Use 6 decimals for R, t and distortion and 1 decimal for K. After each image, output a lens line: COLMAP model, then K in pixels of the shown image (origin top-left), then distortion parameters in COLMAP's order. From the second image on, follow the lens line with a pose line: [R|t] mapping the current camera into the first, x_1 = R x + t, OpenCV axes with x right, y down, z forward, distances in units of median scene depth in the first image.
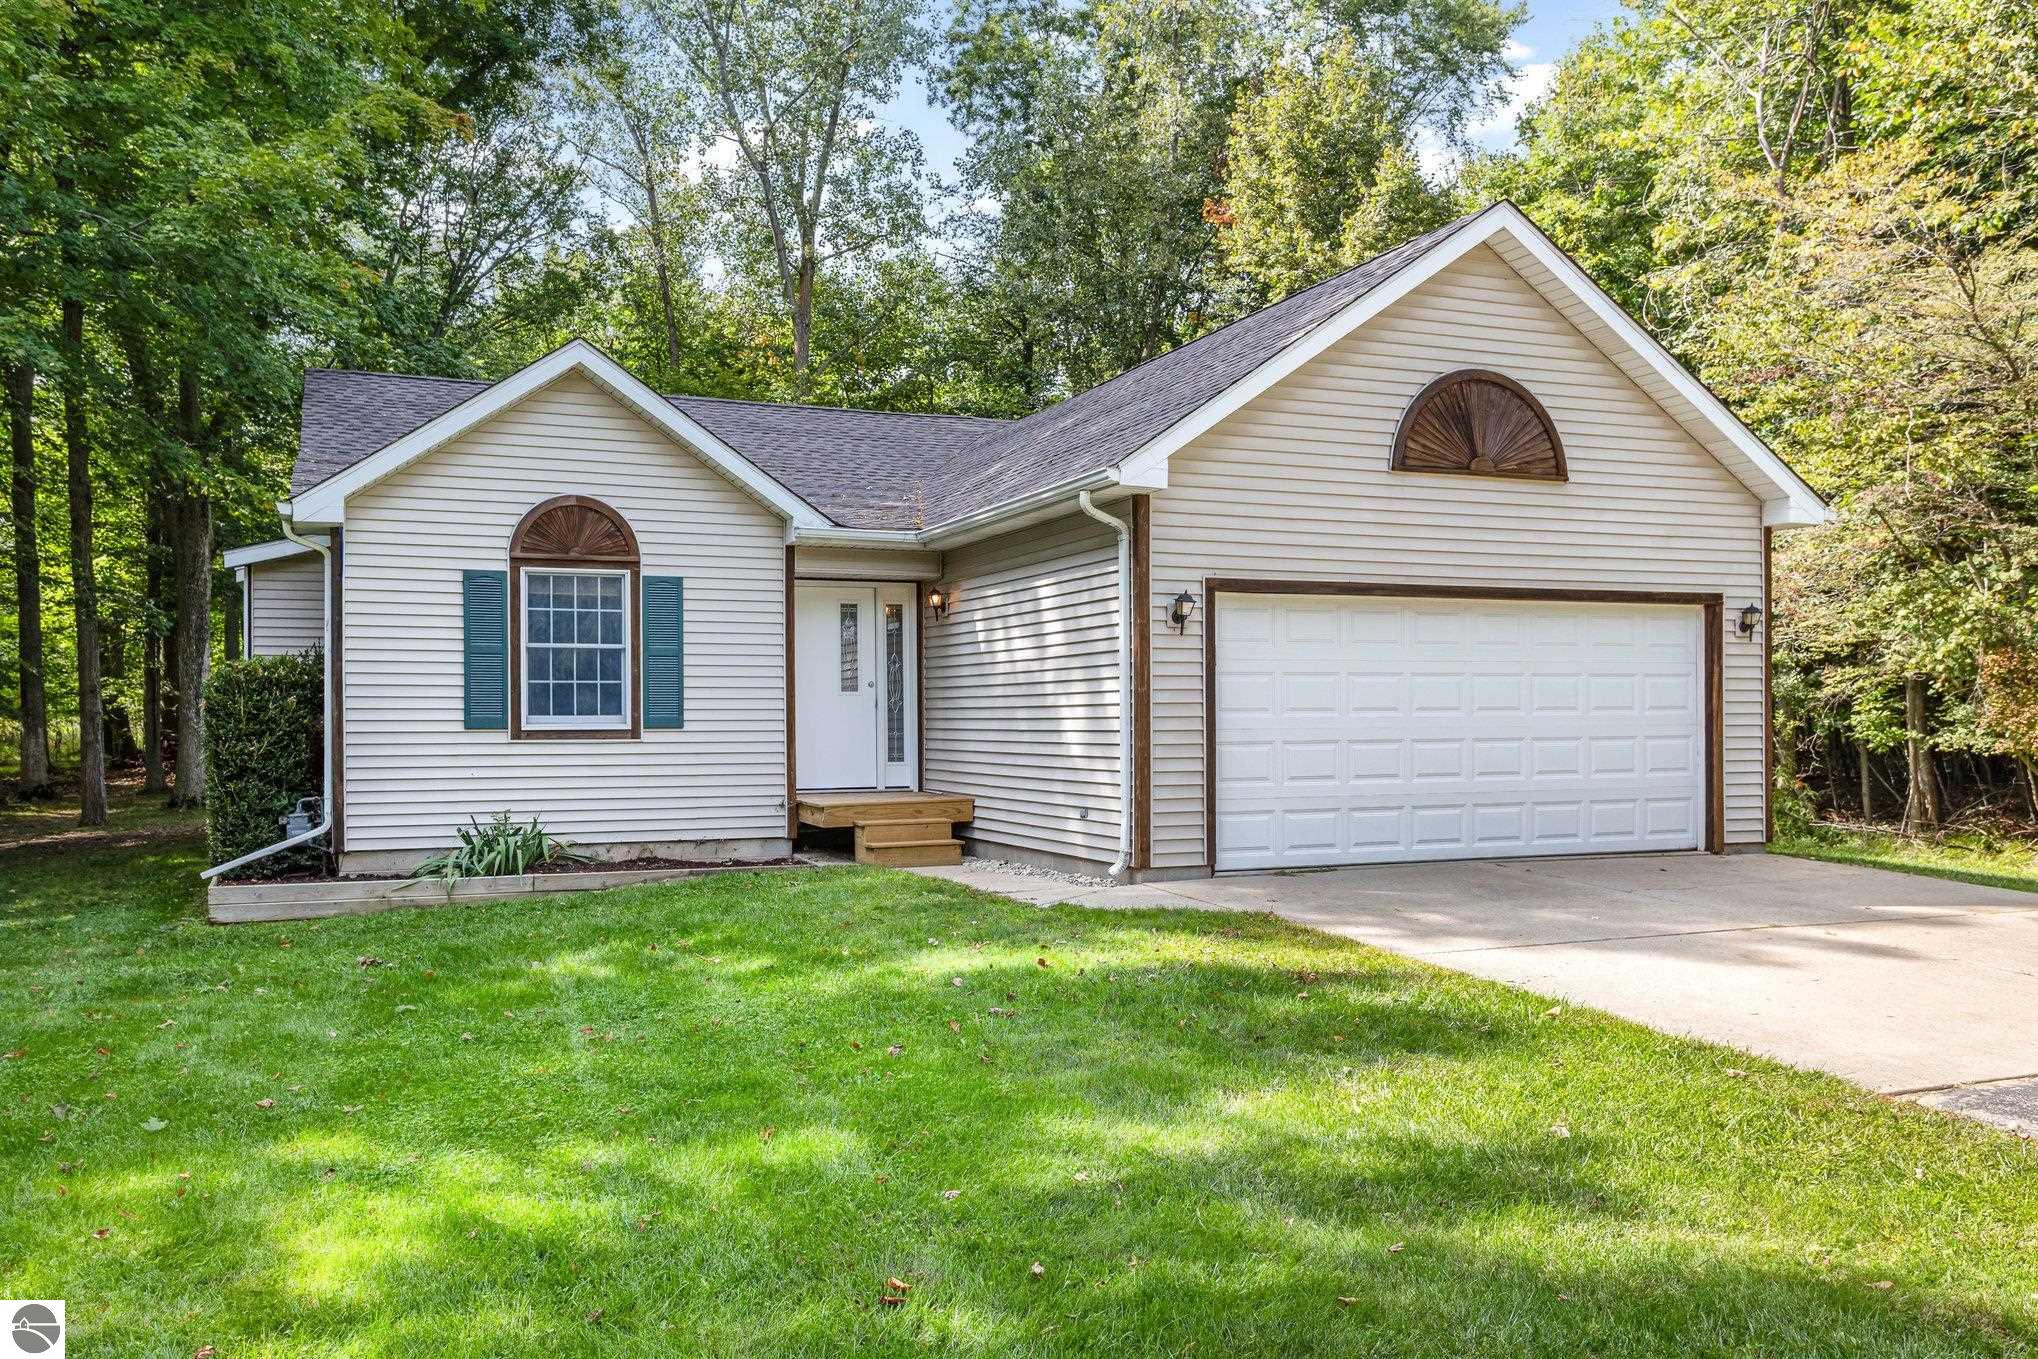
lens RADIAL K [[1668.3, 0, 1019.0], [0, 1668.3, 679.5], [0, 0, 1]] dist [0.012729, 0.005904]
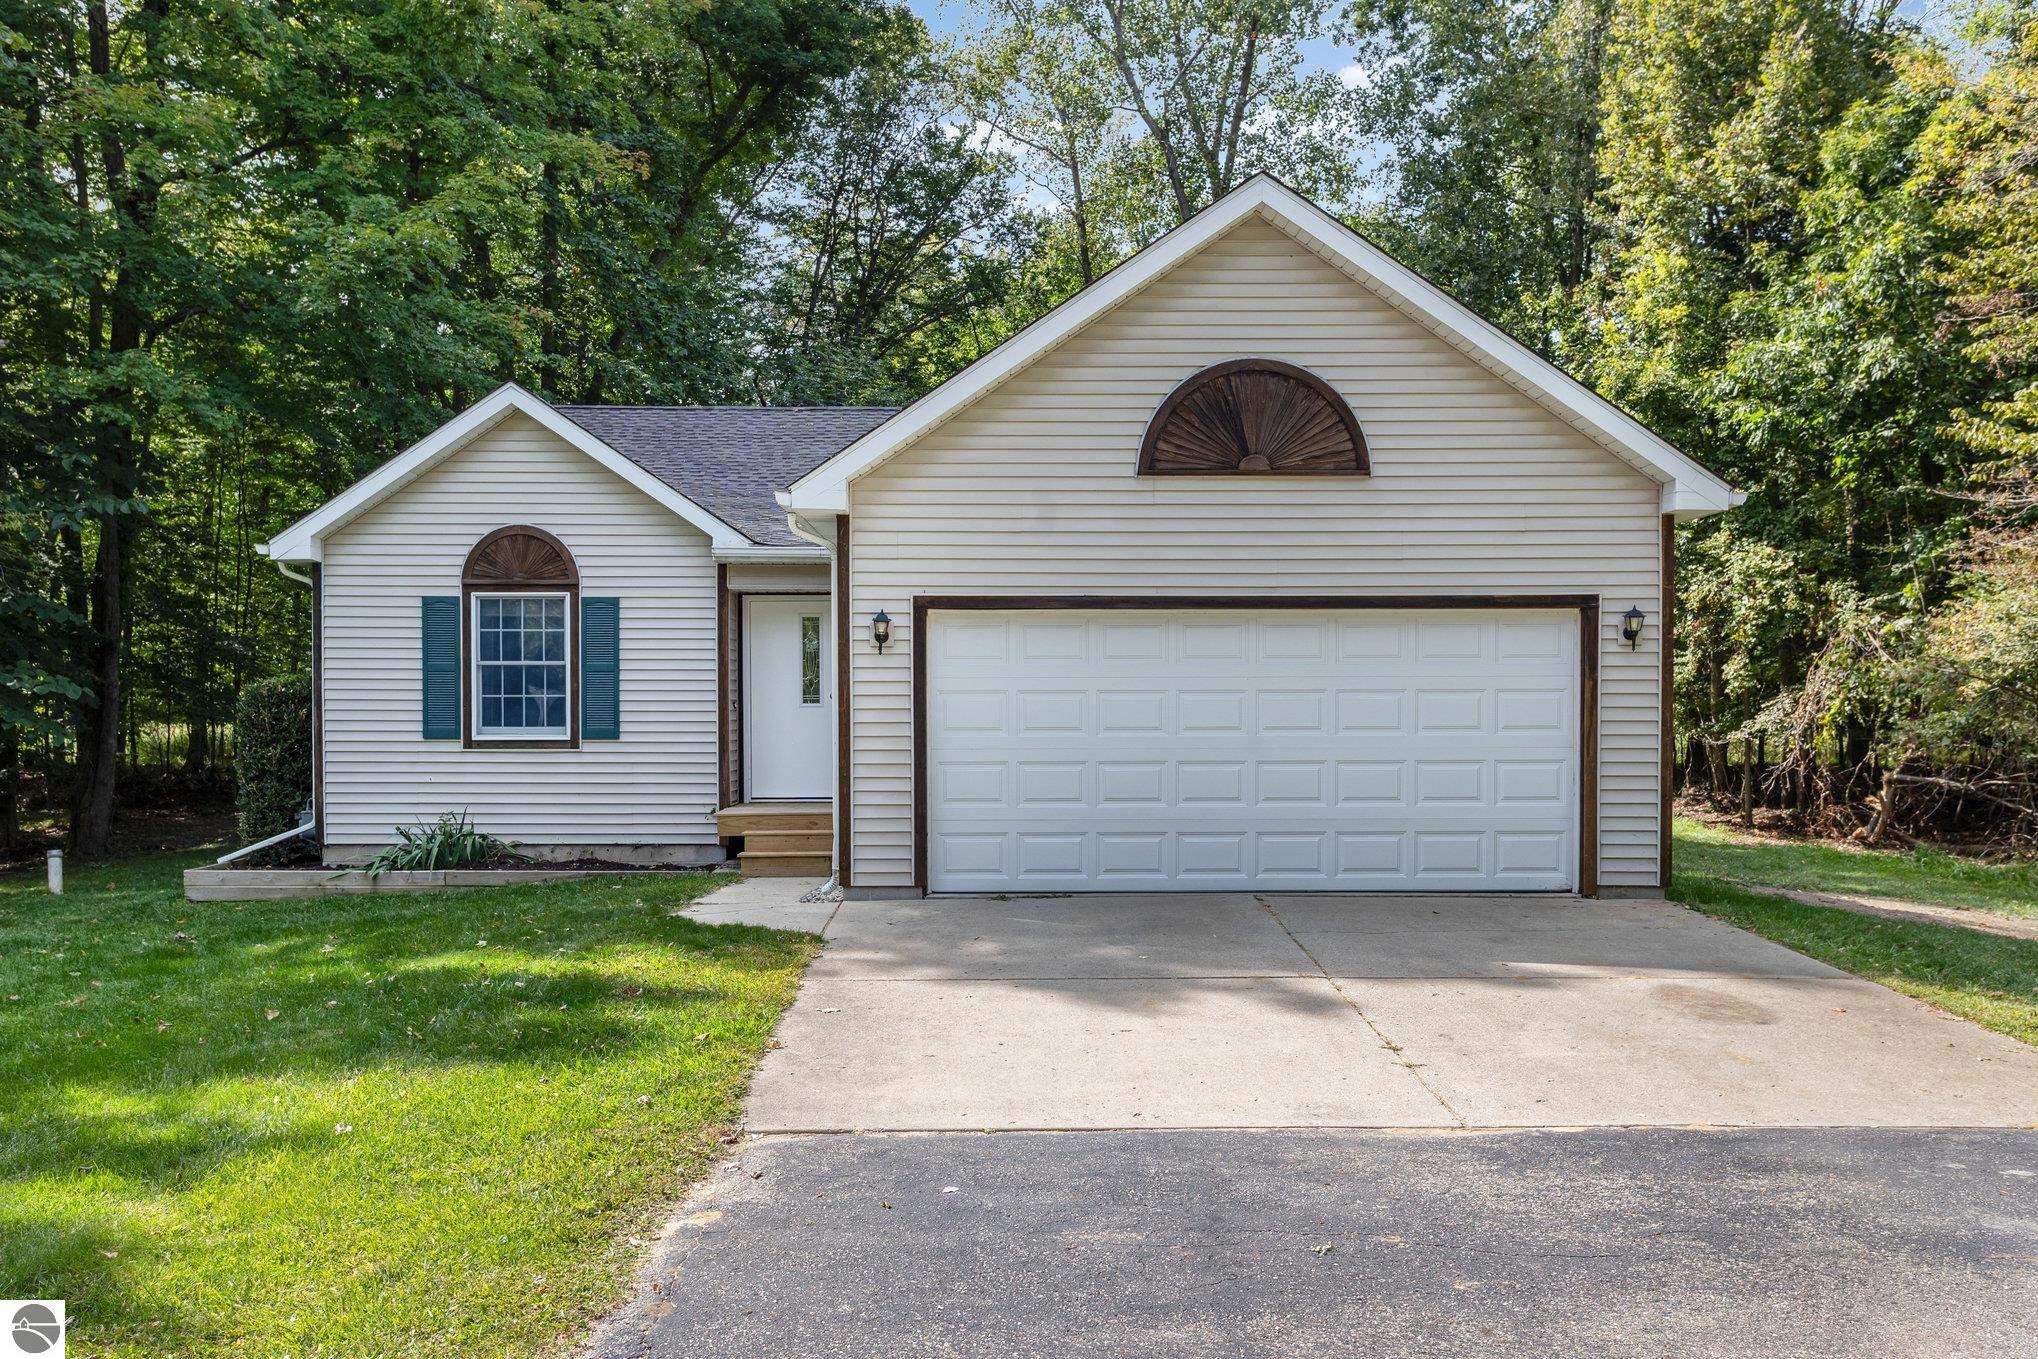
lens RADIAL K [[1824.0, 0, 1018.9], [0, 1824.0, 706.8], [0, 0, 1]] dist [0.013032, 0.009132]
pose [[0.925343, 0.002879, -0.379119, 0.498980], [0.005222, 0.999780, 0.020336, -0.014537], [0.379094, -0.020798, 0.925124, 0.018759]]
